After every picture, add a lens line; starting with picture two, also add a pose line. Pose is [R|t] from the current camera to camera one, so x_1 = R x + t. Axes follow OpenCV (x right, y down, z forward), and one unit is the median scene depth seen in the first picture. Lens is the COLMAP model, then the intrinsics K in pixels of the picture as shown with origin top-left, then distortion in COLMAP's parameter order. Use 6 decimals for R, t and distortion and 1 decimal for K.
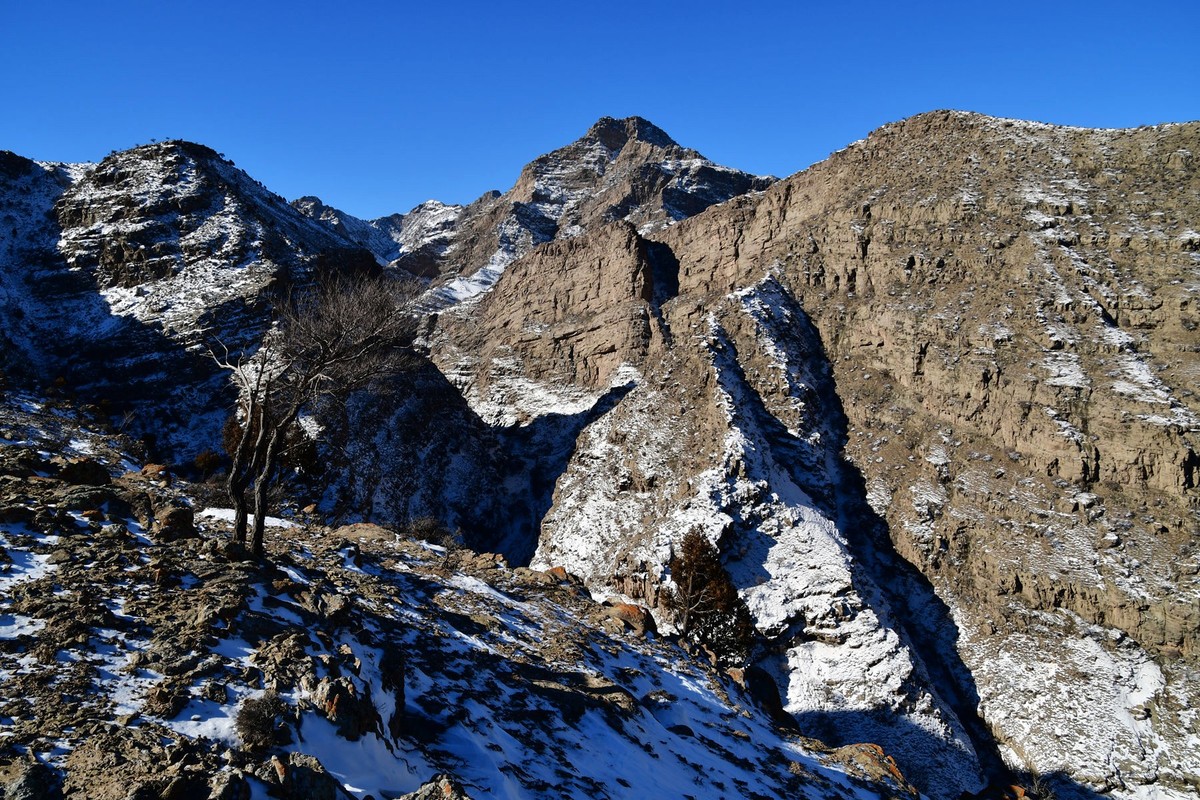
lens RADIAL K [[838.2, 0, 580.7], [0, 838.2, 411.4], [0, 0, 1]] dist [-0.136177, 0.072896]
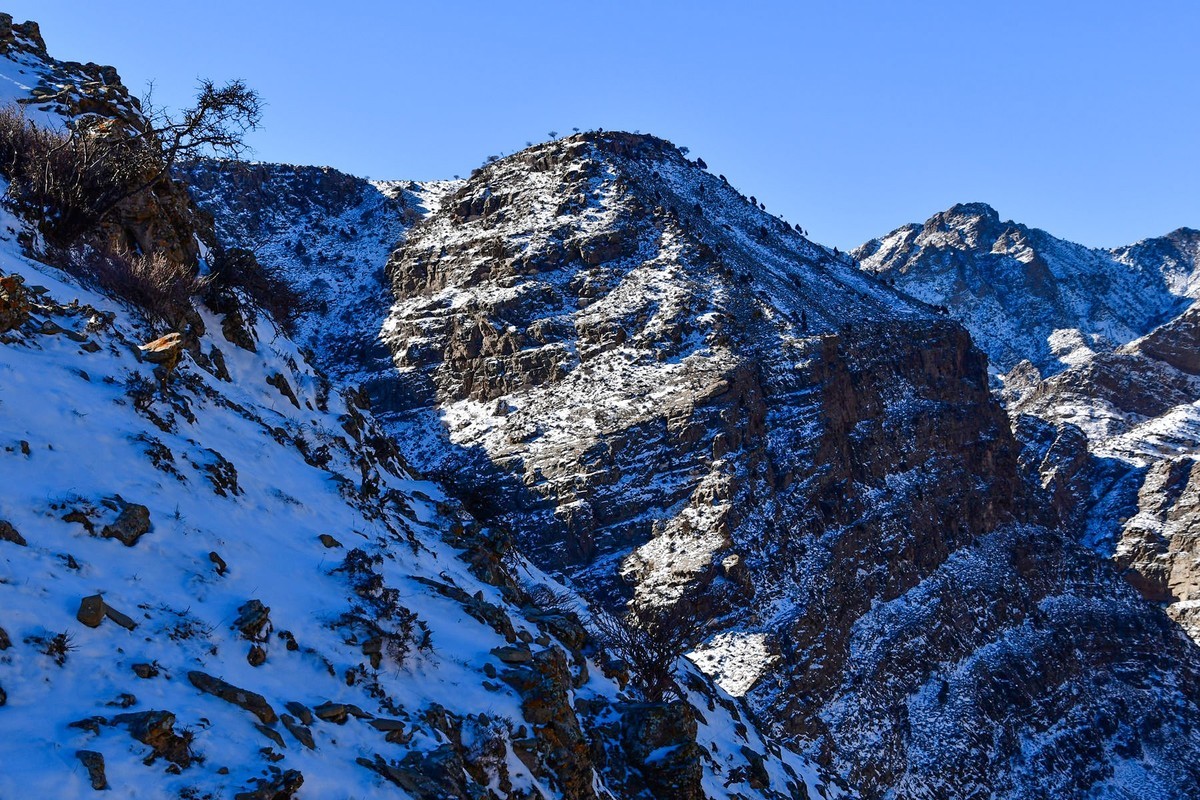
lens RADIAL K [[1951.3, 0, 598.9], [0, 1951.3, 424.0], [0, 0, 1]] dist [0.341718, 0.073497]
pose [[0.870262, -0.015967, -0.492330, 0.168198], [-0.052635, 0.990738, -0.125171, 0.027447], [0.489769, 0.134845, 0.861361, -0.127276]]
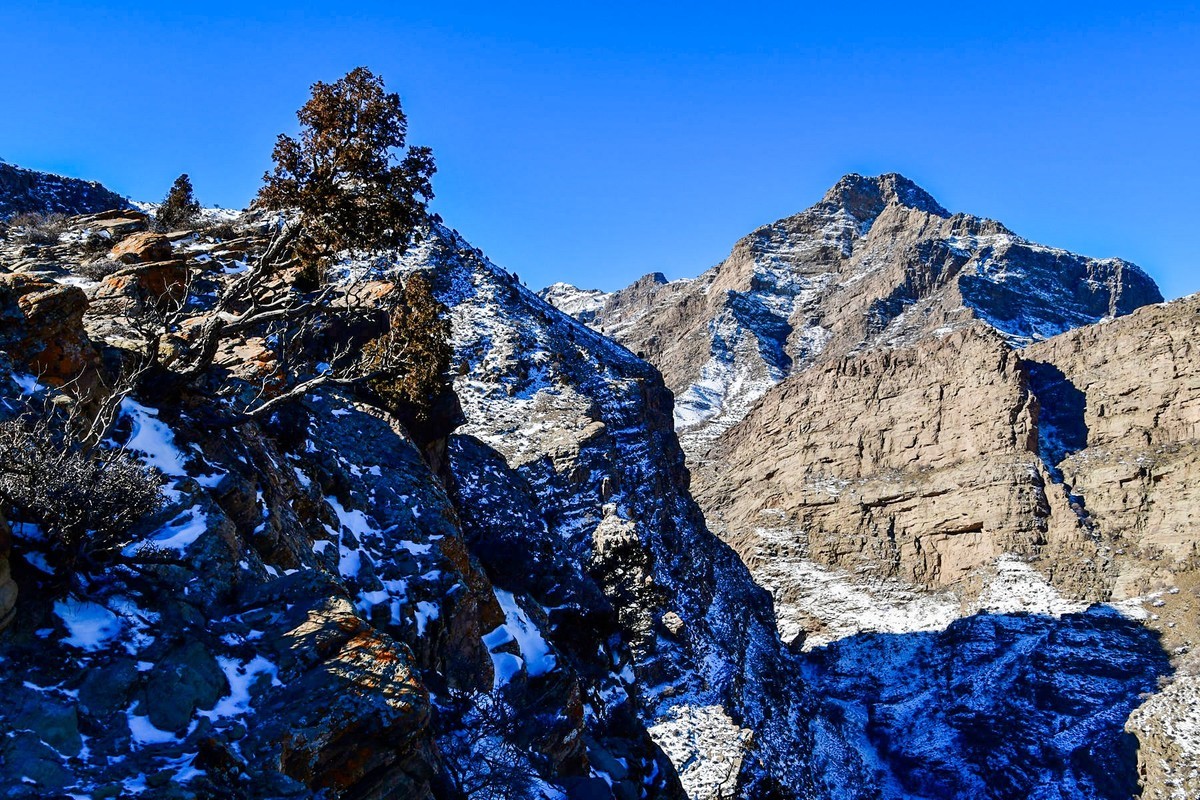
lens RADIAL K [[1108.7, 0, 599.7], [0, 1108.7, 418.8], [0, 0, 1]] dist [-0.012759, 0.119843]
pose [[0.993649, 0.035162, -0.106886, -0.263531], [-0.048655, 0.990788, -0.126380, -0.063114], [0.101457, 0.130778, 0.986207, 0.234024]]
